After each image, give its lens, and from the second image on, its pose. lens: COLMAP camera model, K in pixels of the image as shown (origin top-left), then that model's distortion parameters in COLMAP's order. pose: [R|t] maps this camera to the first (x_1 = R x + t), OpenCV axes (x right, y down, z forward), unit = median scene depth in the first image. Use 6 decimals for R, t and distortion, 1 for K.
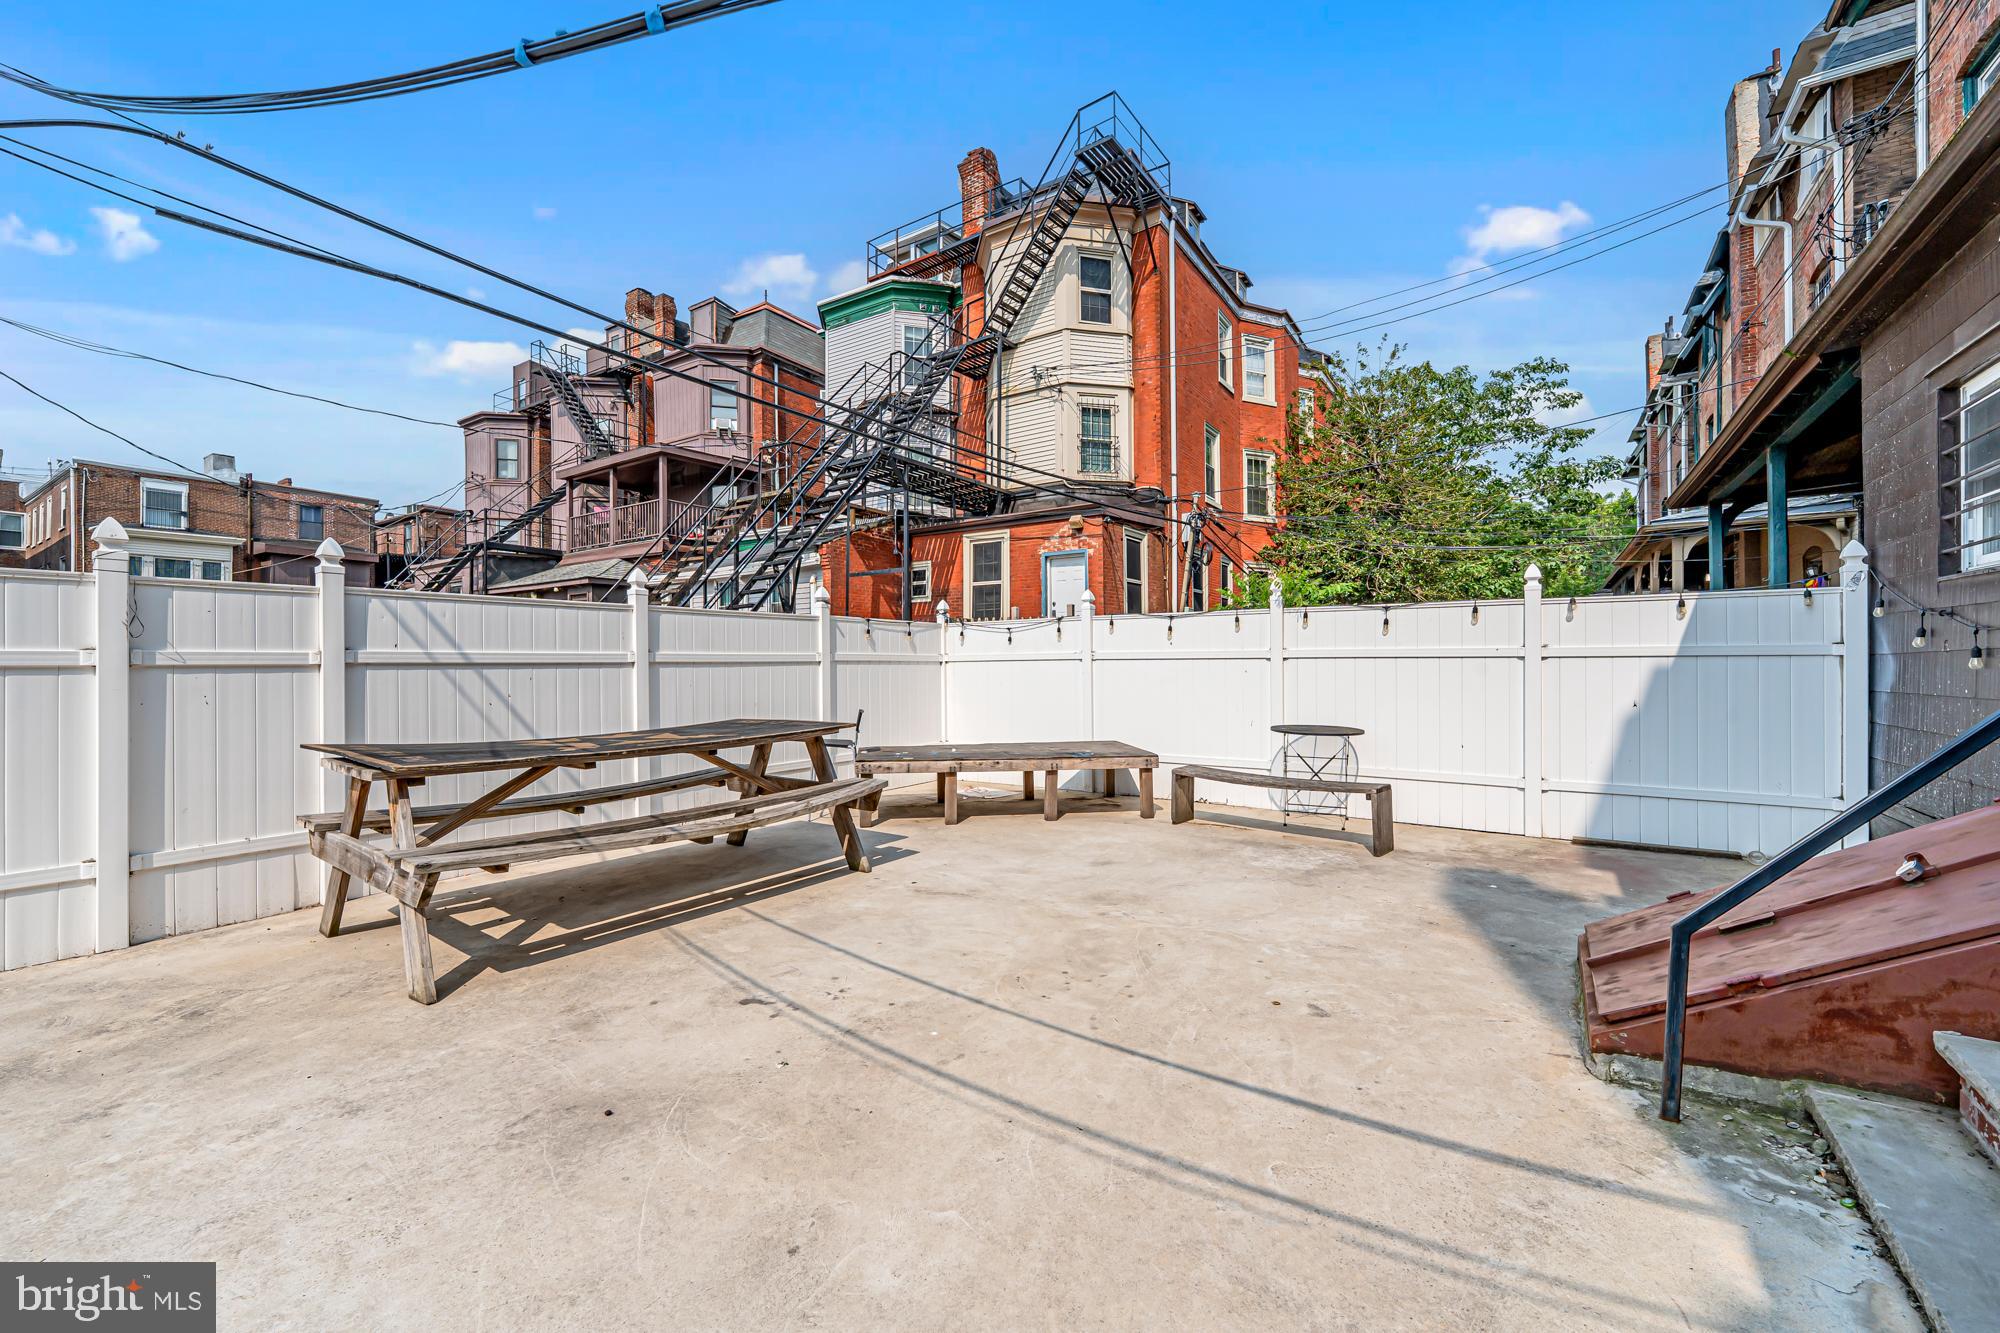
lens RADIAL K [[823.8, 0, 990.8], [0, 823.8, 666.6], [0, 0, 1]] dist [0.002975, -0.002125]
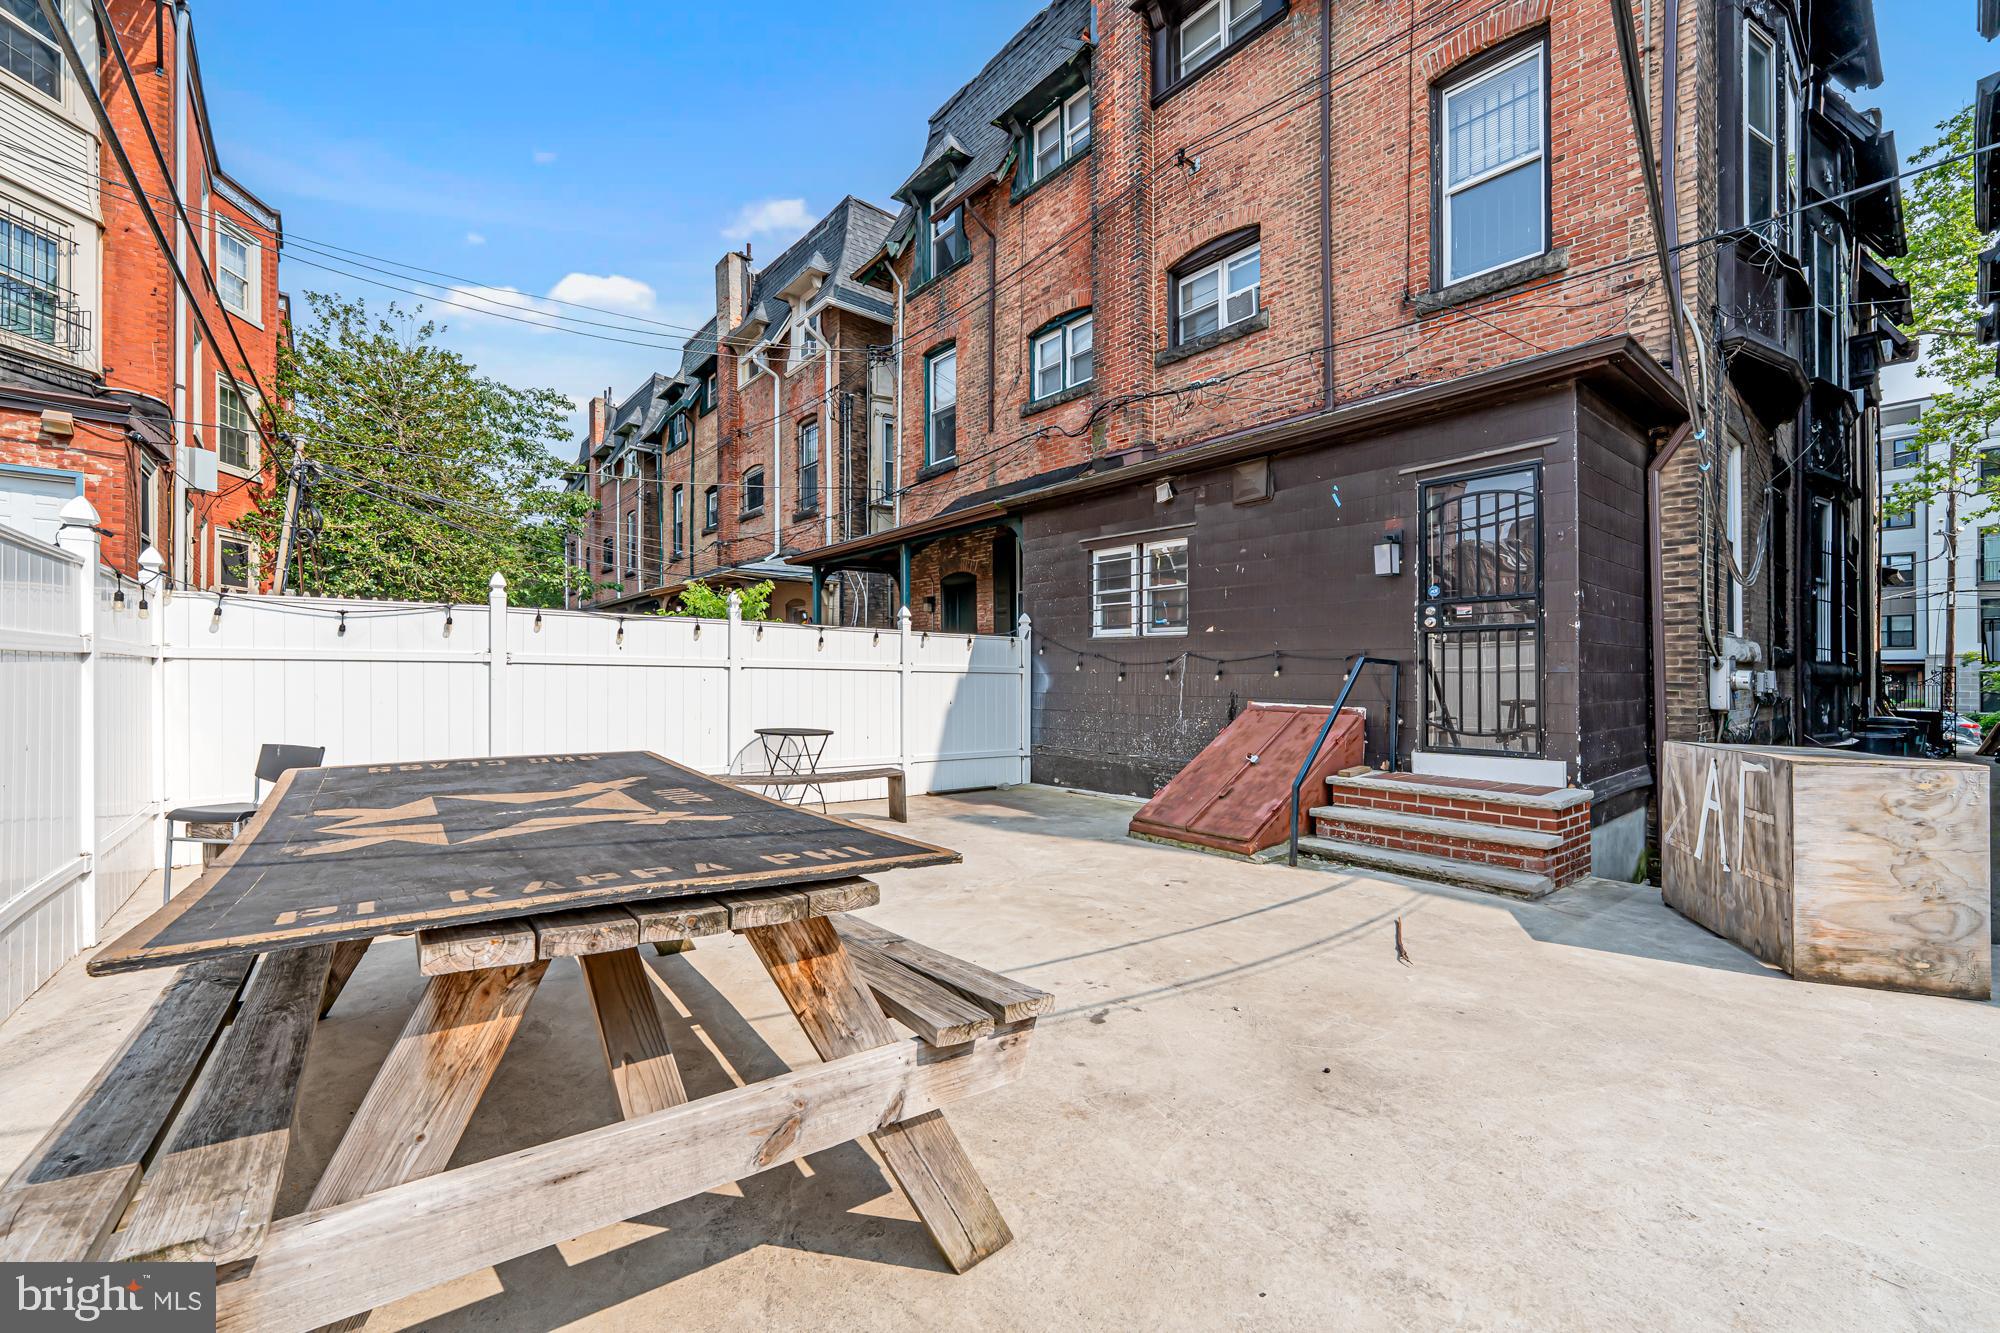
lens RADIAL K [[823.8, 0, 990.0], [0, 823.8, 678.4], [0, 0, 1]] dist [0.002975, -0.002125]
pose [[0.266101, 0.006274, 0.963925, -1.172274], [-0.013079, 0.999910, -0.002898, 0.005756], [-0.963856, -0.011836, 0.266160, 0.799089]]
